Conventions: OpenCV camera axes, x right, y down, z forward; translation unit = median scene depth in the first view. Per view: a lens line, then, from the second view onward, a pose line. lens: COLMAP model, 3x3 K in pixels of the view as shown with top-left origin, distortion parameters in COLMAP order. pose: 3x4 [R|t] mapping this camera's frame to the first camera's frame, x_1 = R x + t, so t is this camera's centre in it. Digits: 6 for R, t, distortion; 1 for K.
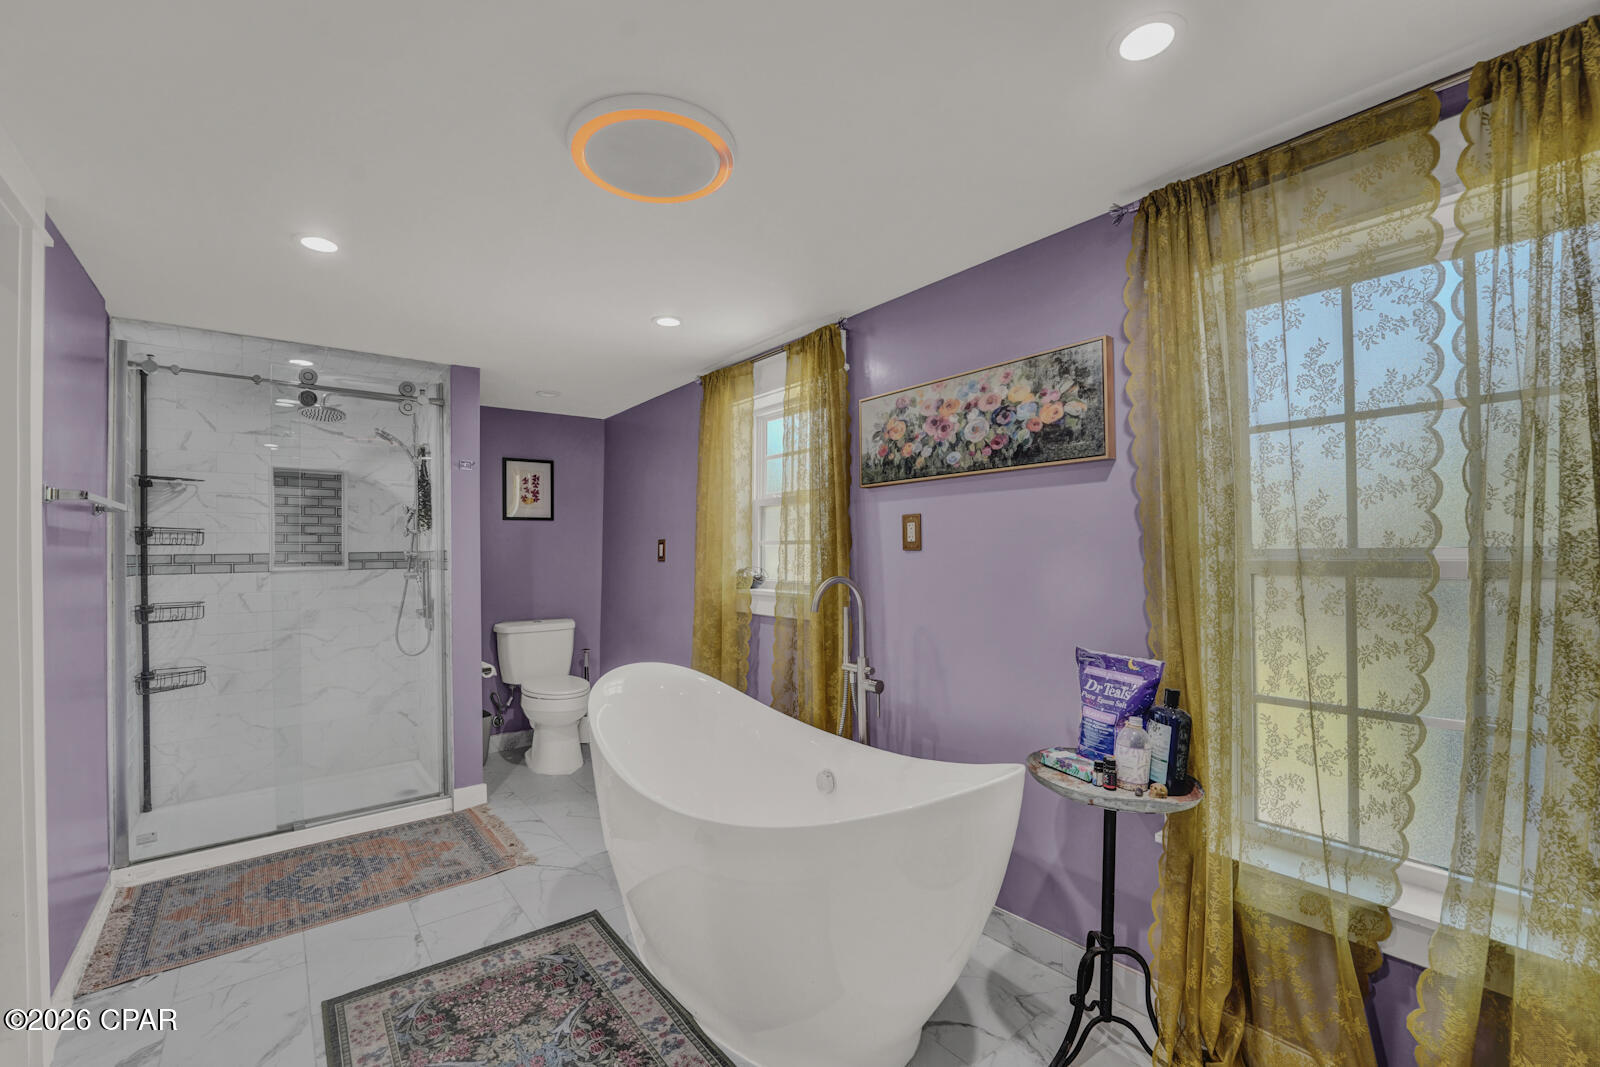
lens RADIAL K [[639.8, 0, 801.9], [0, 639.8, 542.6], [0, 0, 1]] dist [-0.020827, -0.000485]
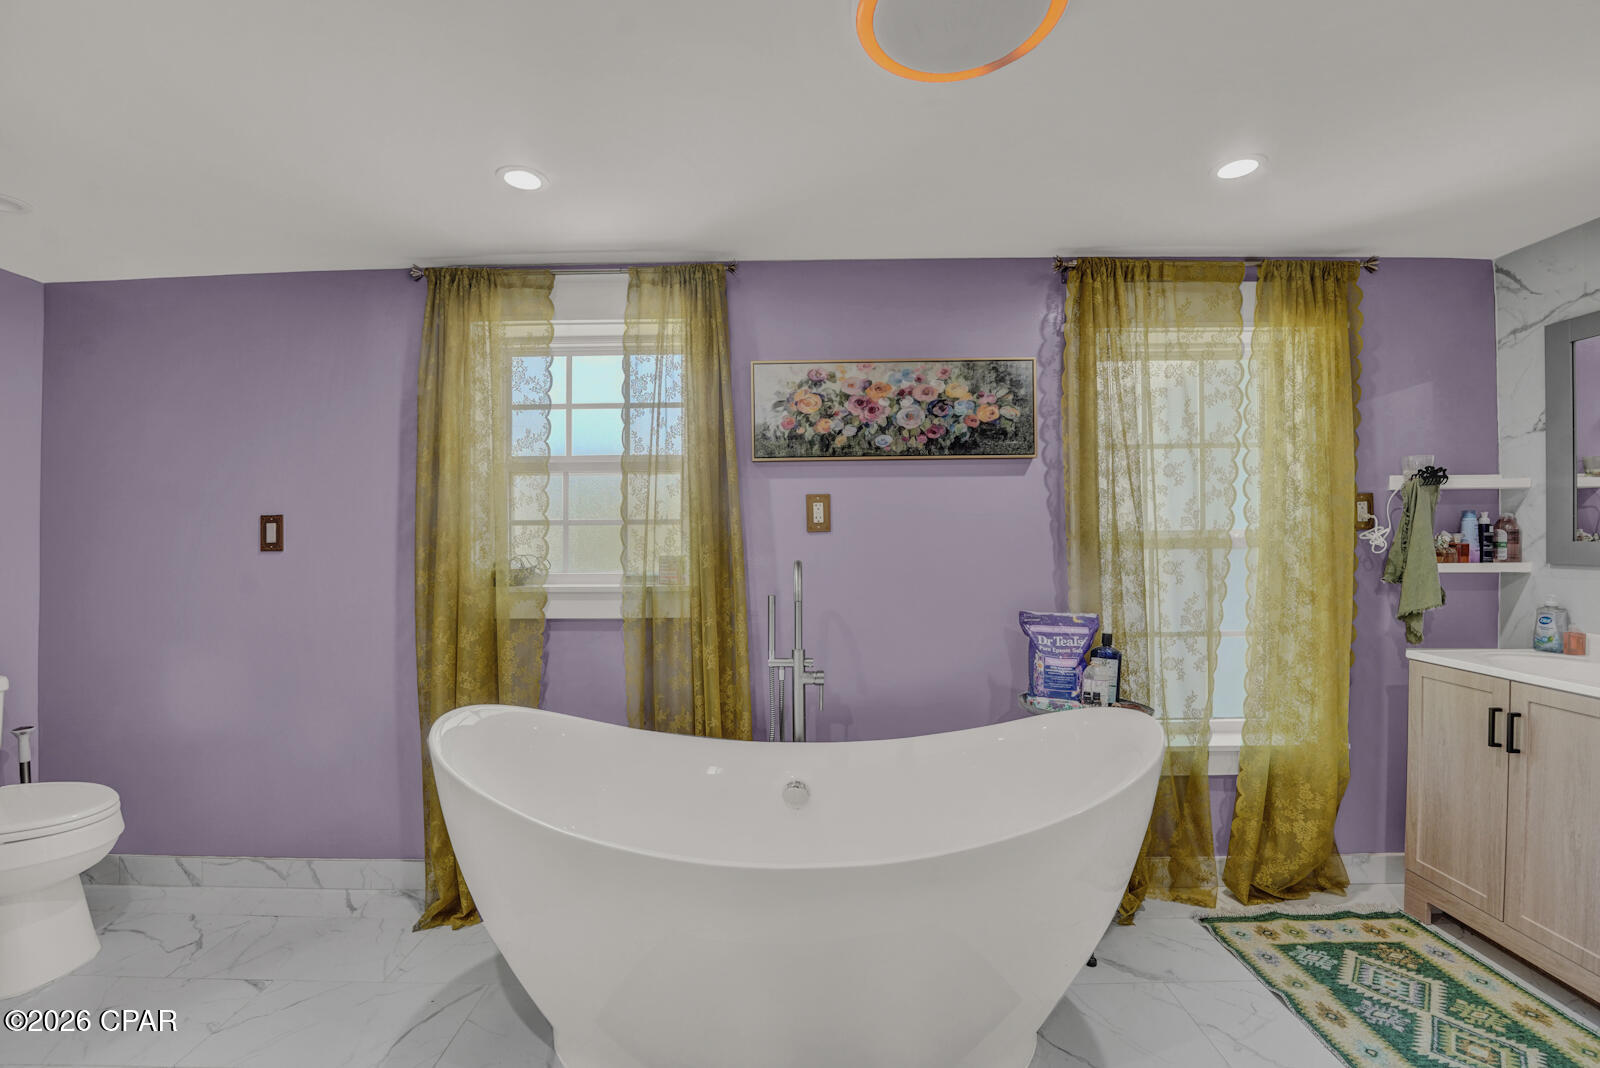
lens RADIAL K [[639.8, 0, 804.3], [0, 639.8, 544.6], [0, 0, 1]] dist [-0.020827, -0.000485]
pose [[0.653995, -0.006866, 0.756468, -0.637742], [-0.008241, 0.999835, 0.016200, 0.017771], [-0.756454, -0.016829, 0.653831, 0.441605]]
